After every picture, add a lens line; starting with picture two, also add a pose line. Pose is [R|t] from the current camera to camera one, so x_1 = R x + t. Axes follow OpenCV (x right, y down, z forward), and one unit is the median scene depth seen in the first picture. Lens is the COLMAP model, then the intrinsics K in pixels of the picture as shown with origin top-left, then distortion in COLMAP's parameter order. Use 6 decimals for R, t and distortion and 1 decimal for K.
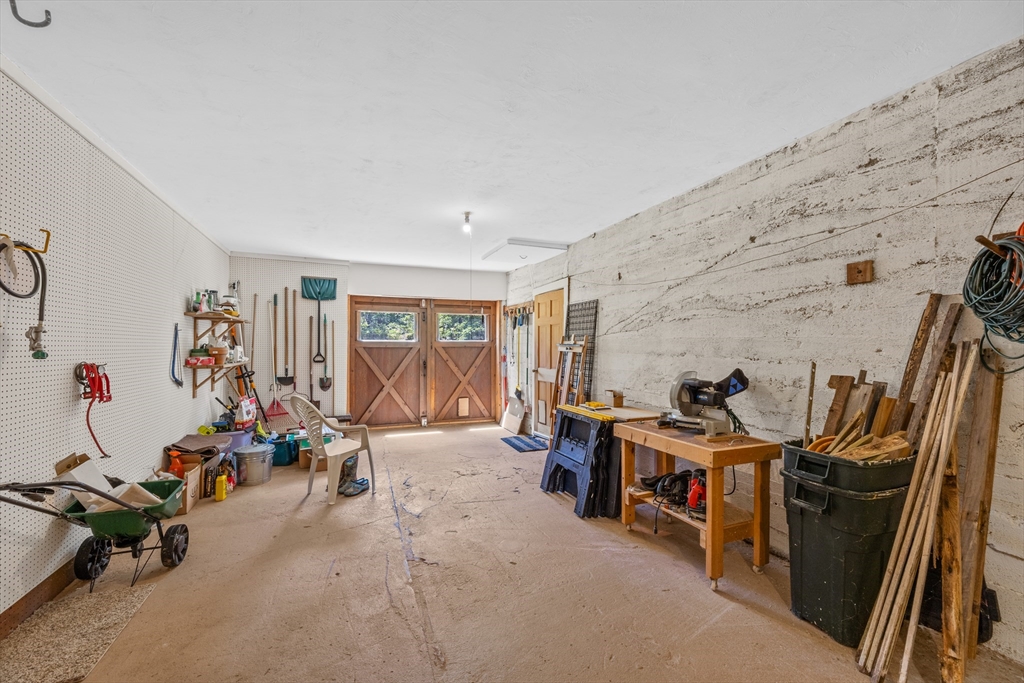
lens RADIAL K [[389.2, 0, 510.5], [0, 389.2, 340.4], [0, 0, 1]] dist [-0.001270, -0.000240]
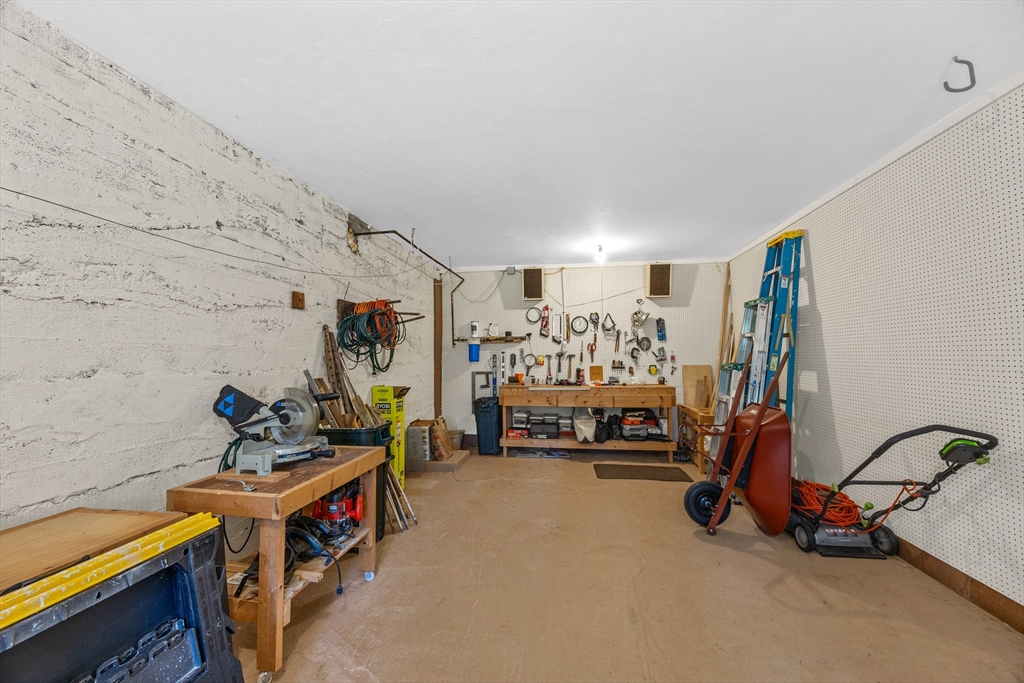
lens RADIAL K [[389.2, 0, 510.5], [0, 389.2, 340.4], [0, 0, 1]] dist [-0.001270, -0.000240]
pose [[-0.846440, 0.031504, 0.531551, -0.330894], [0.003837, 0.998583, -0.053075, 0.027464], [-0.532470, -0.042885, -0.845362, 1.407837]]
